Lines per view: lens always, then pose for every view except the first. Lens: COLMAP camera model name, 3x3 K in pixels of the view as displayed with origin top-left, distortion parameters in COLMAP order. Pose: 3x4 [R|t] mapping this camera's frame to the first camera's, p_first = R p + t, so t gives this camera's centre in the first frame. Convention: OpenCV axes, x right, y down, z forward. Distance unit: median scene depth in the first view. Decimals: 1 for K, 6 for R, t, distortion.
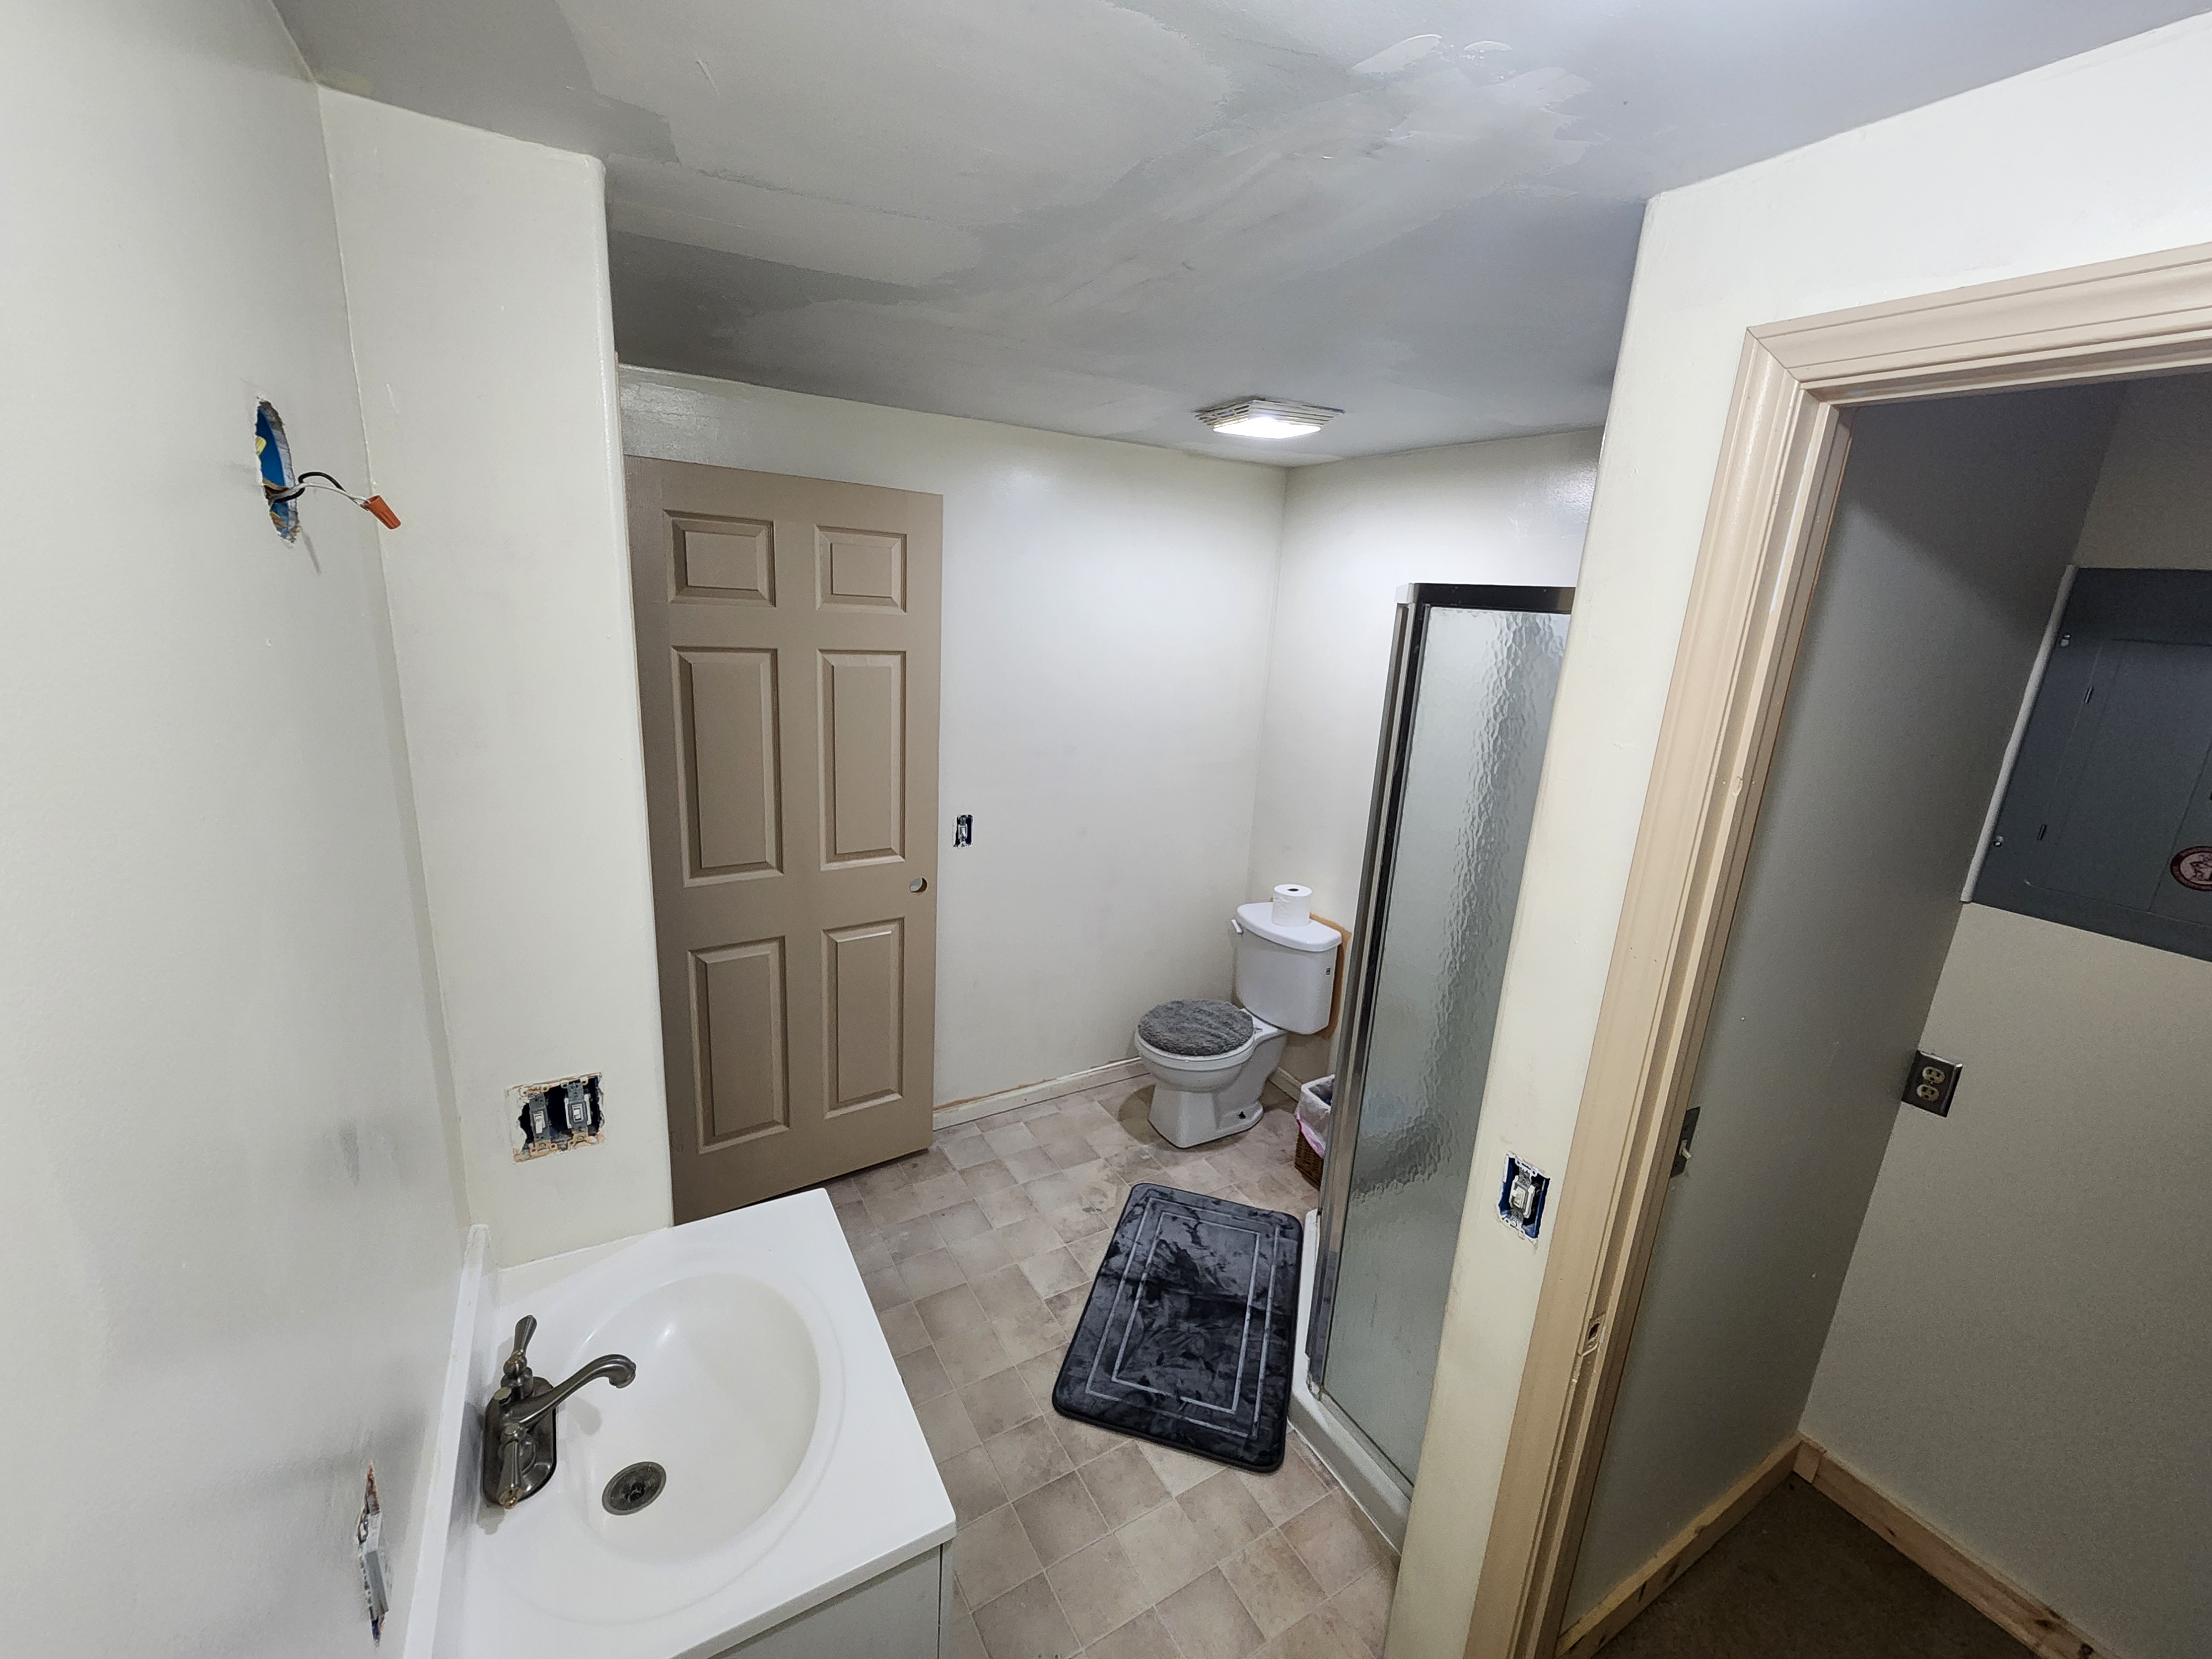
lens RADIAL K [[899.9, 0, 1112.6], [0, 899.9, 822.3], [0, 0, 1]] dist [0.002601, -0.000756]
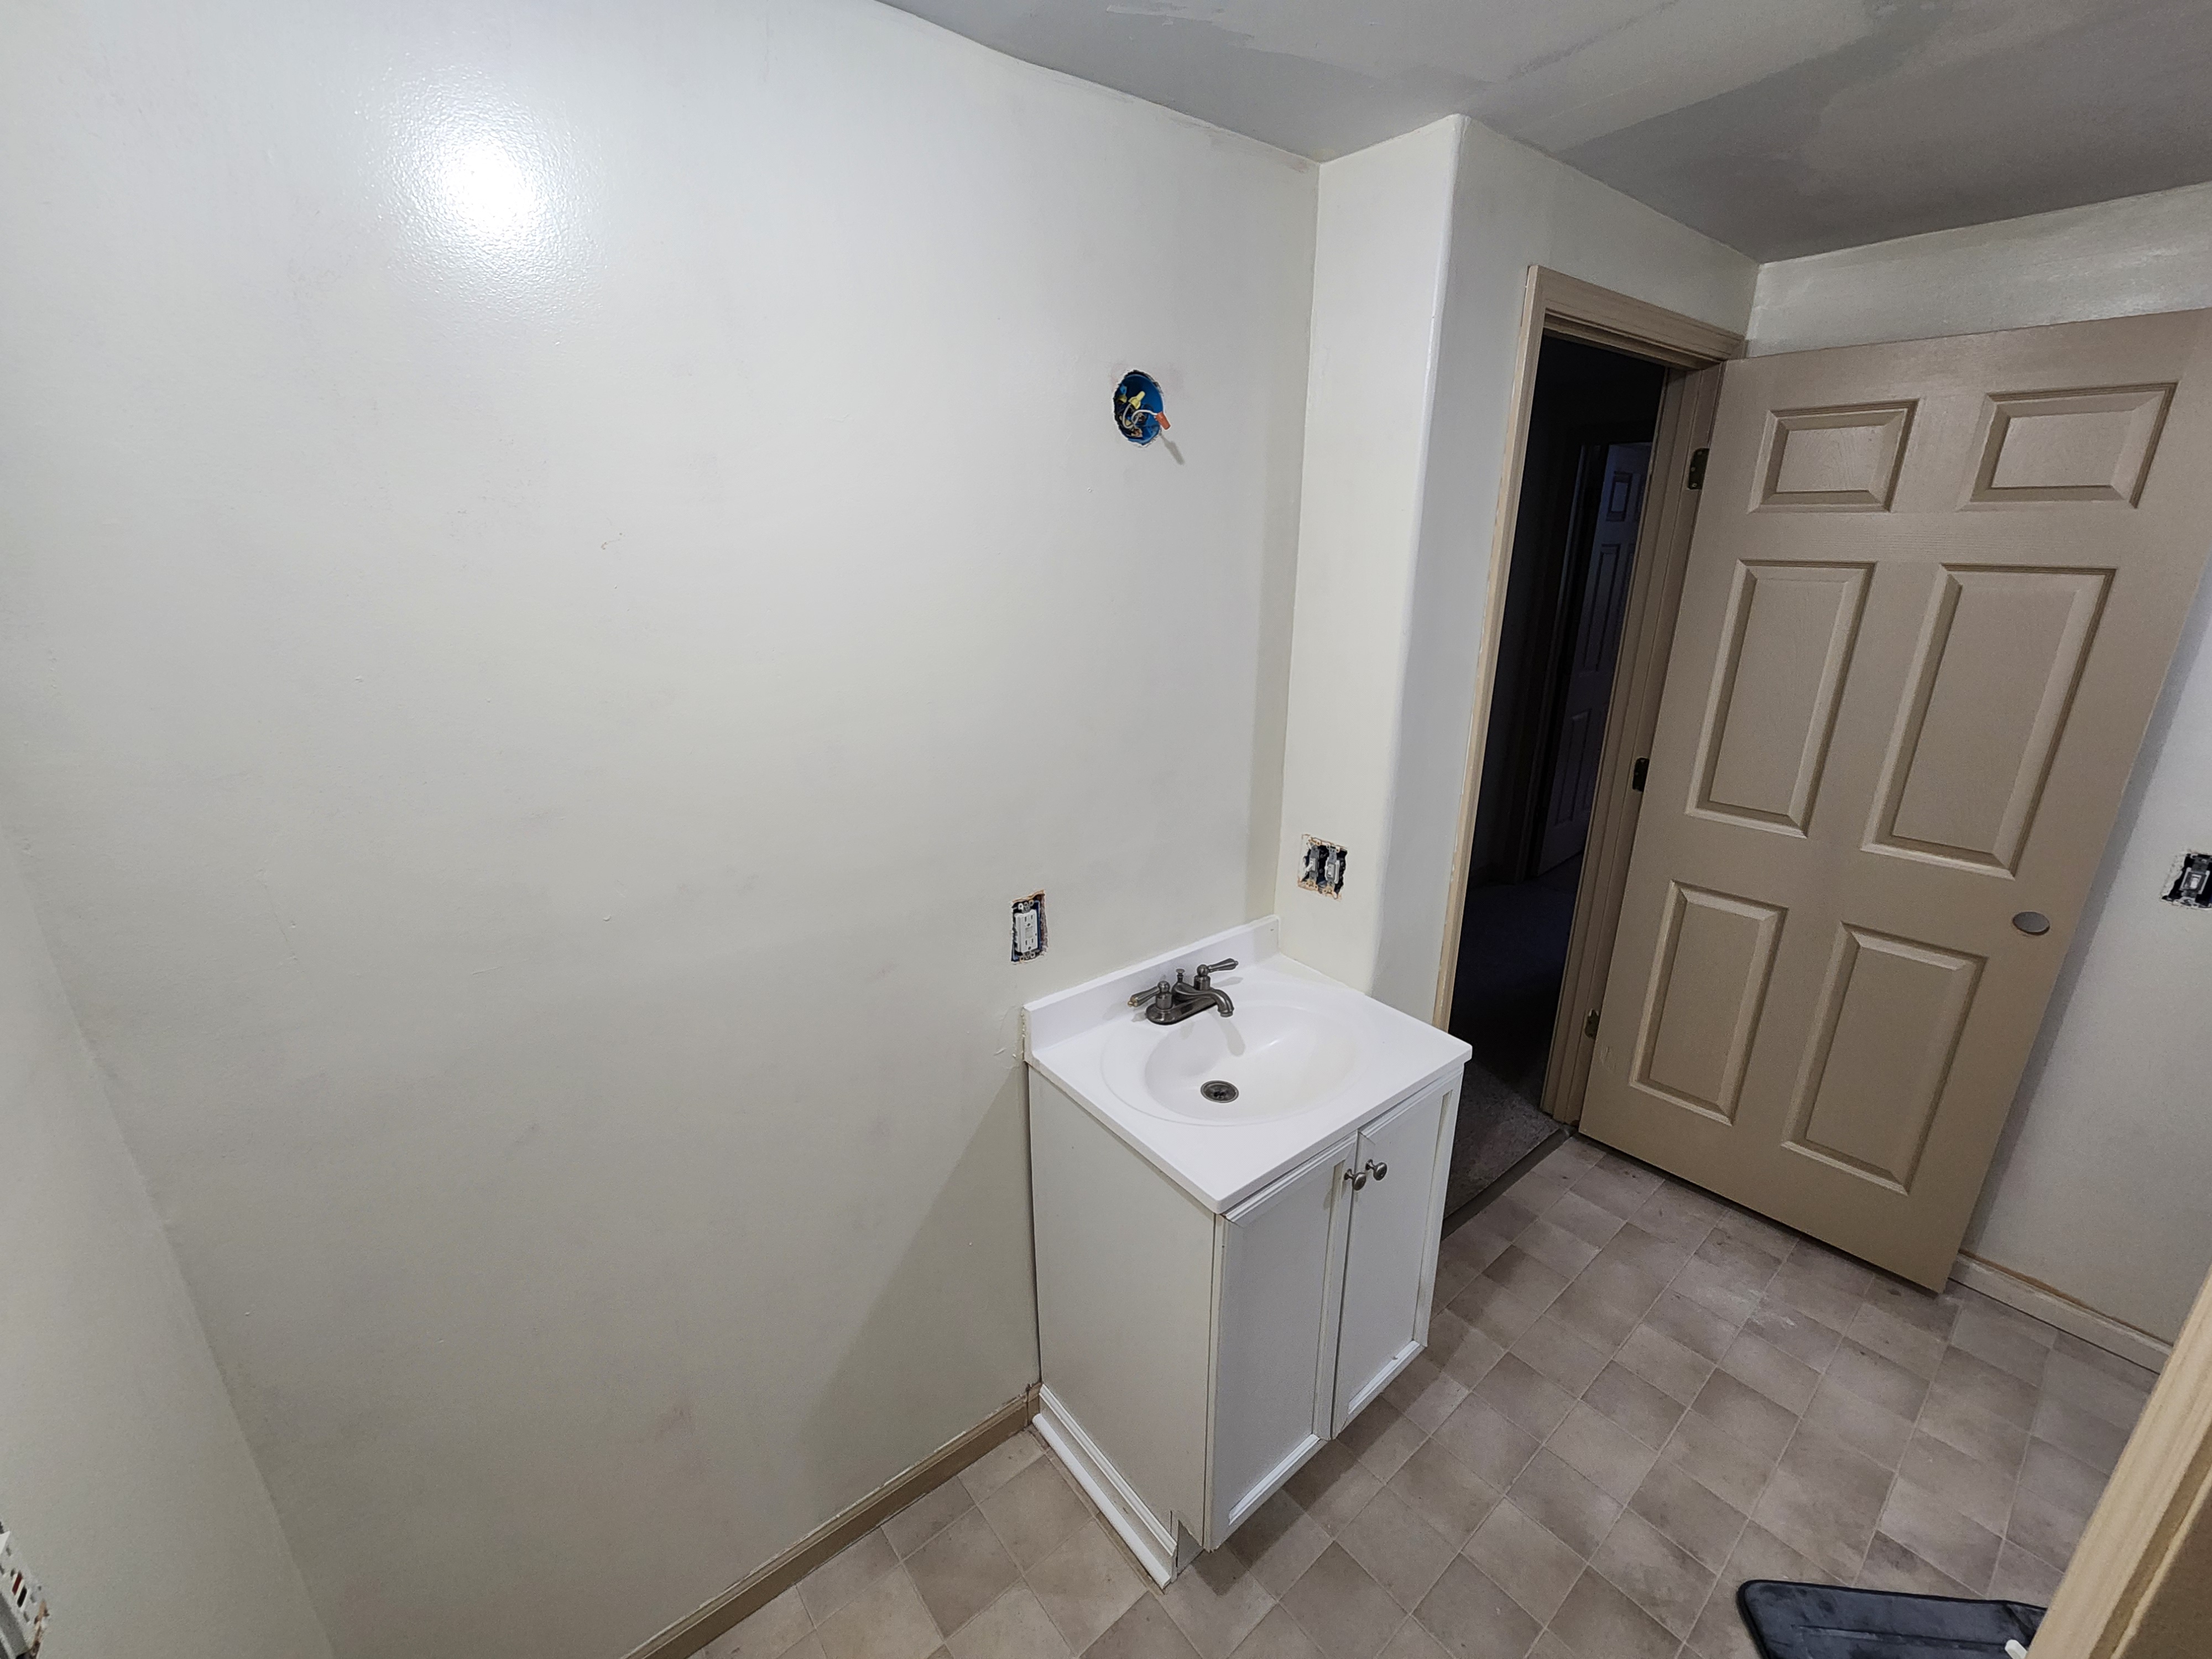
lens RADIAL K [[899.9, 0, 1112.6], [0, 899.9, 822.3], [0, 0, 1]] dist [0.002601, -0.000756]
pose [[0.145911, 0.246519, -0.958091, 0.352449], [-0.238971, 0.948559, 0.207673, 0.025051], [0.960001, 0.198654, 0.197316, 0.211154]]
